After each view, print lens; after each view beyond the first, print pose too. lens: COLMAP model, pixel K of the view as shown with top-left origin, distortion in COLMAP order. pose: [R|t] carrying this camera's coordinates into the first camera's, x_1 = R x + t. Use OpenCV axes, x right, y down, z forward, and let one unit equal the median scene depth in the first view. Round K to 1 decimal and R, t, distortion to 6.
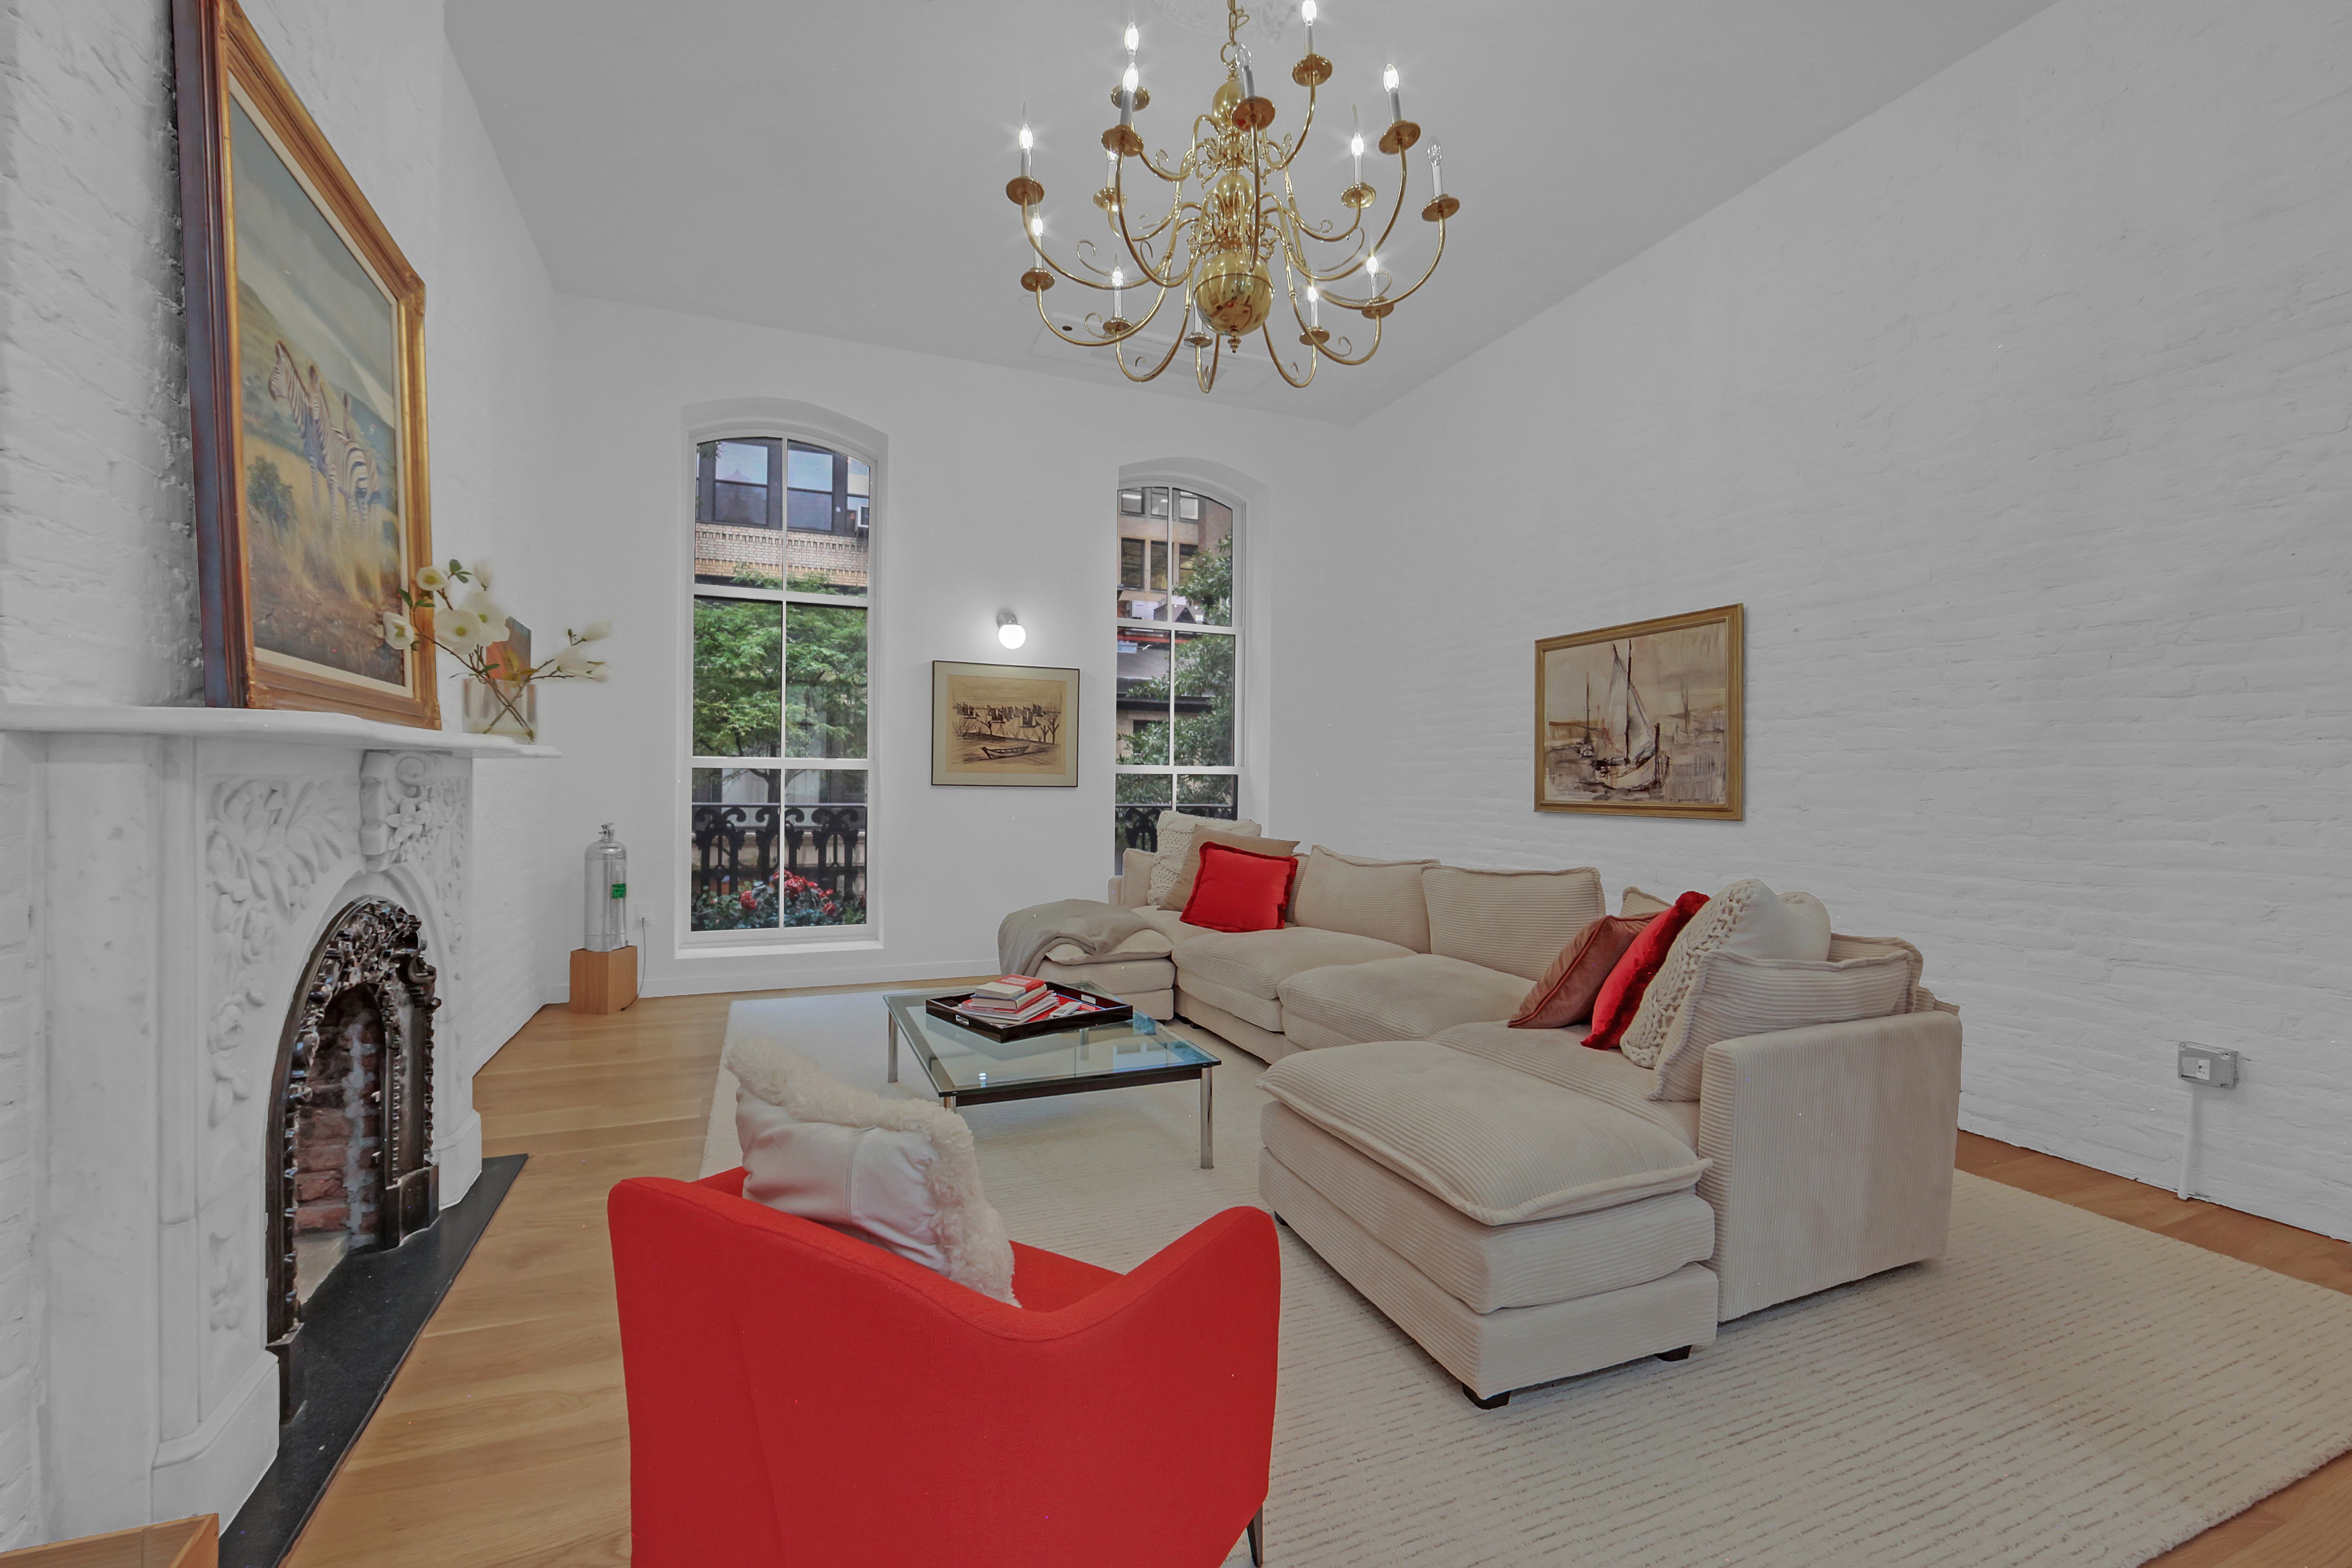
lens RADIAL K [[954.2, 0, 1176.0], [0, 954.2, 783.2], [0, 0, 1]] dist [-0.011923, -0.000019]
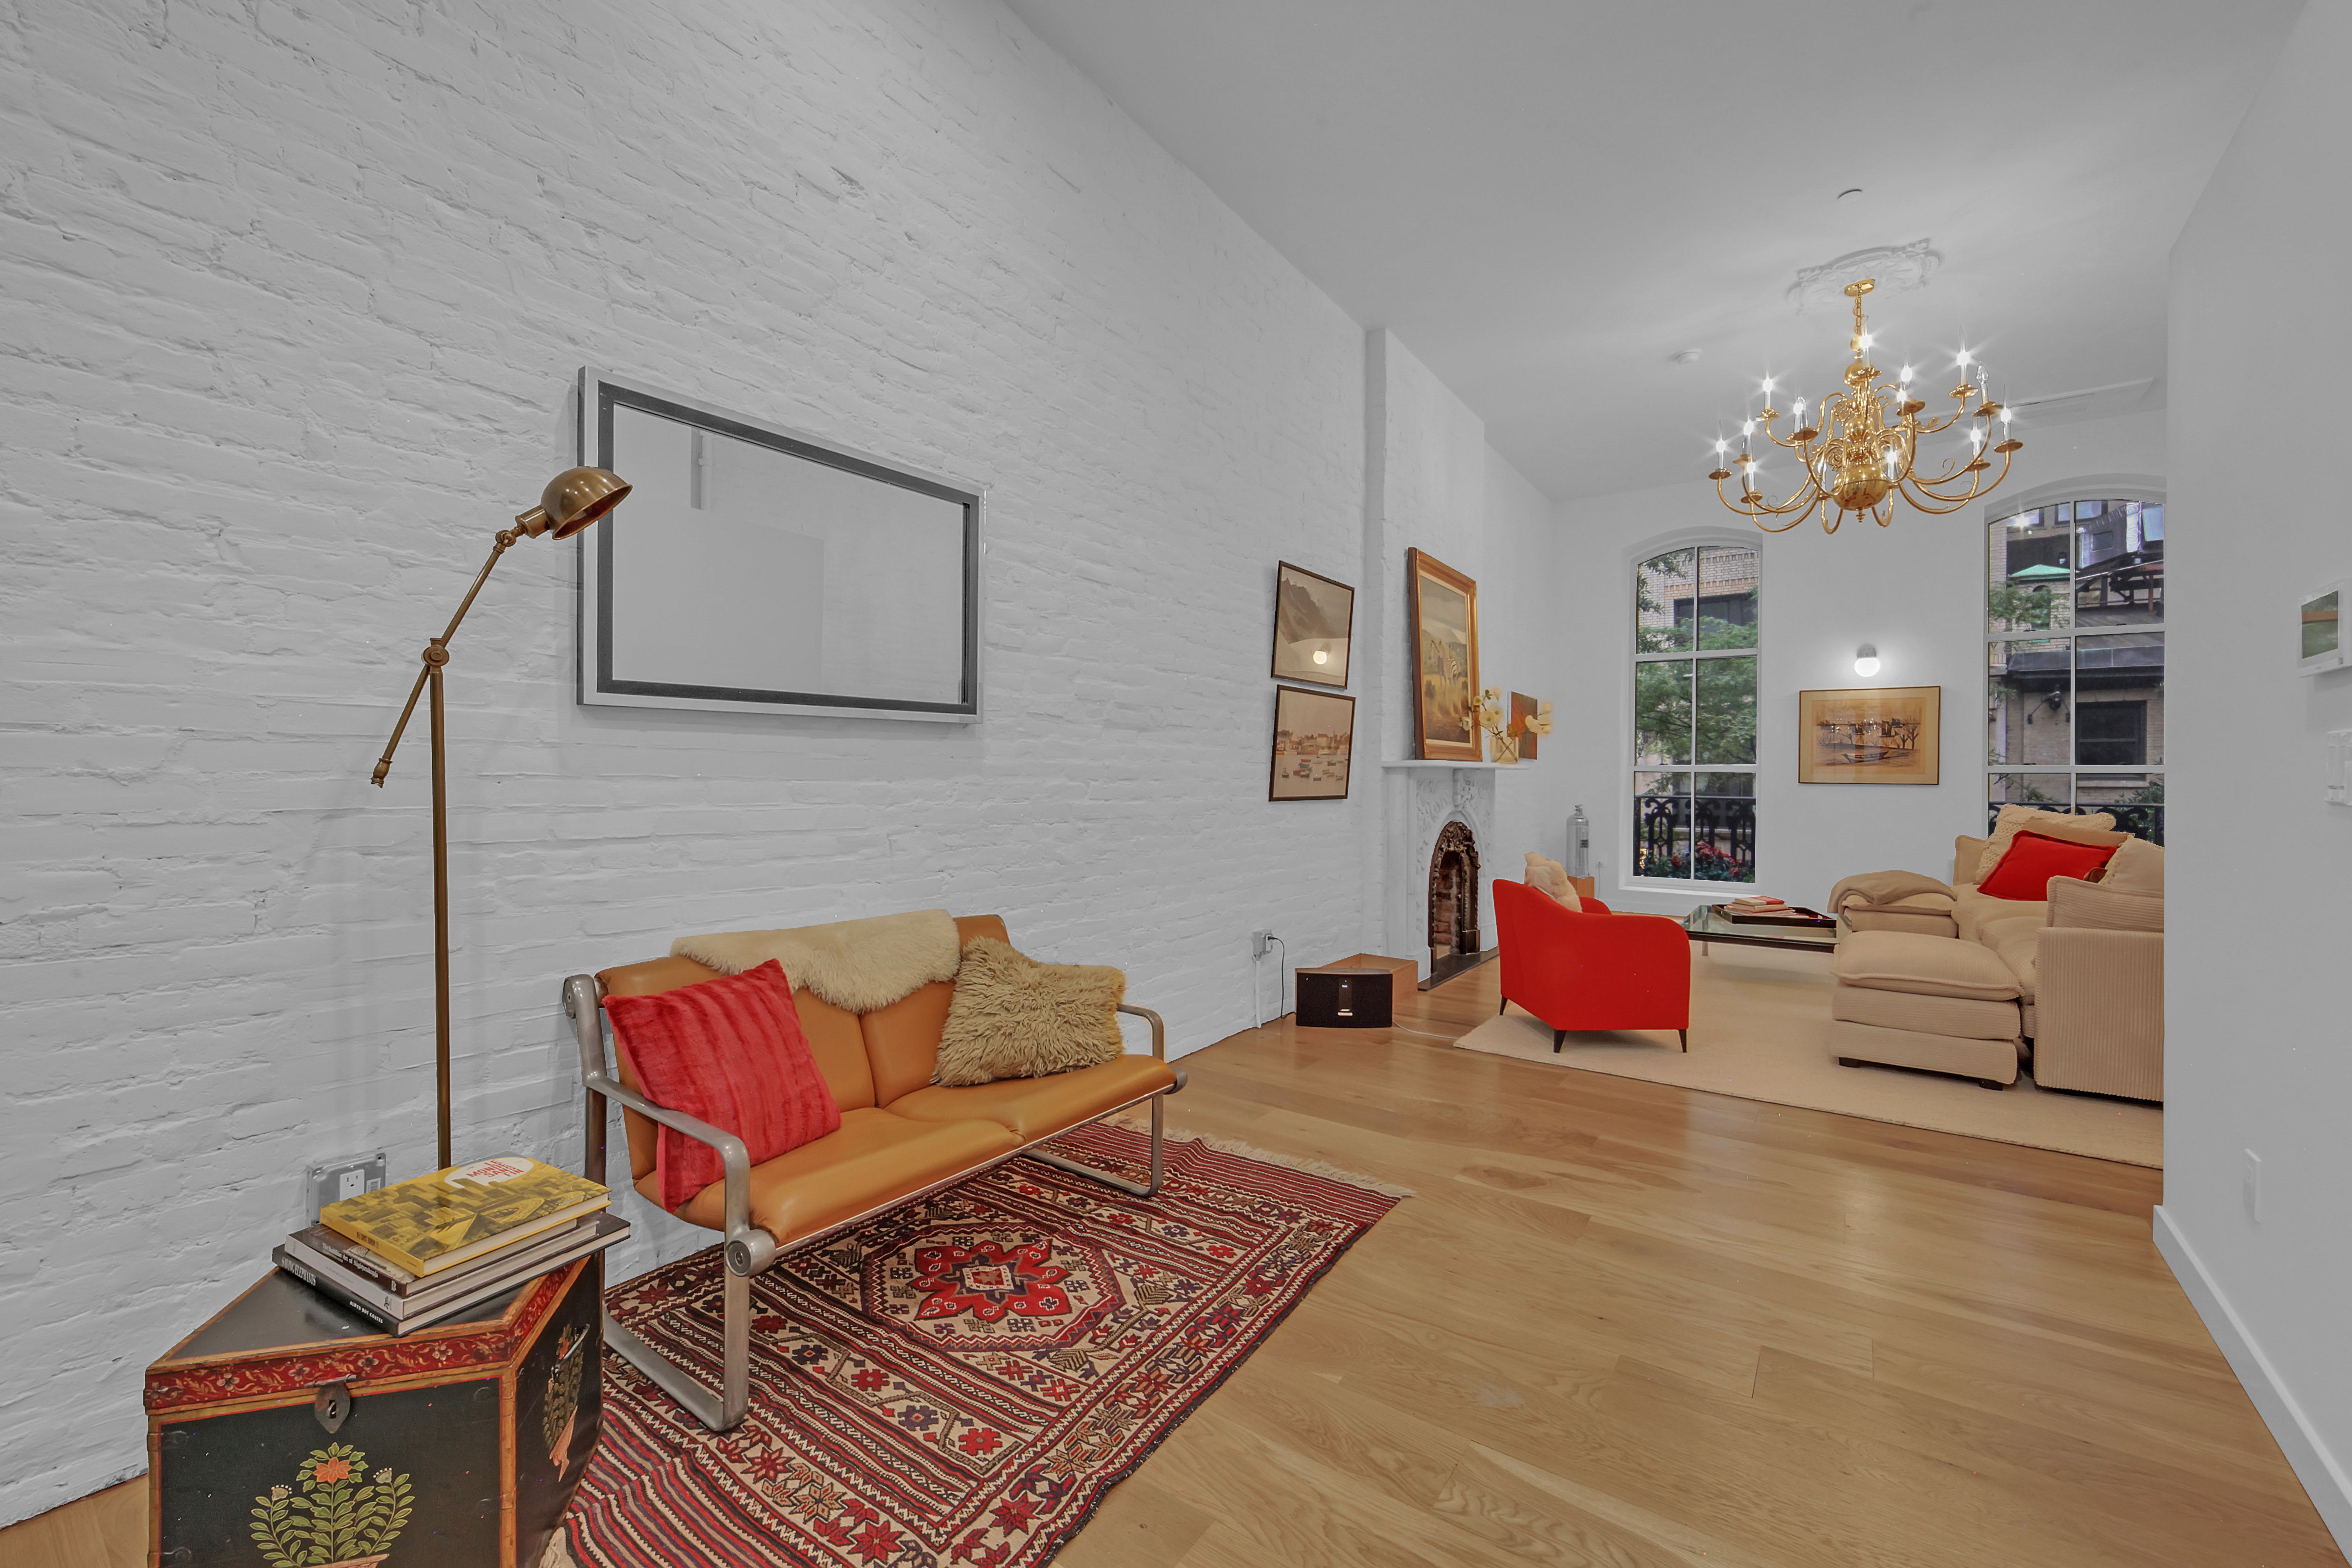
lens RADIAL K [[954.2, 0, 1181.7], [0, 954.2, 782.5], [0, 0, 1]] dist [-0.011923, -0.000019]
pose [[0.520031, -0.000743, -0.854147, 1.111218], [-0.001153, 0.999998, -0.001571, 0.010867], [0.854147, 0.001802, 0.520029, -1.140895]]
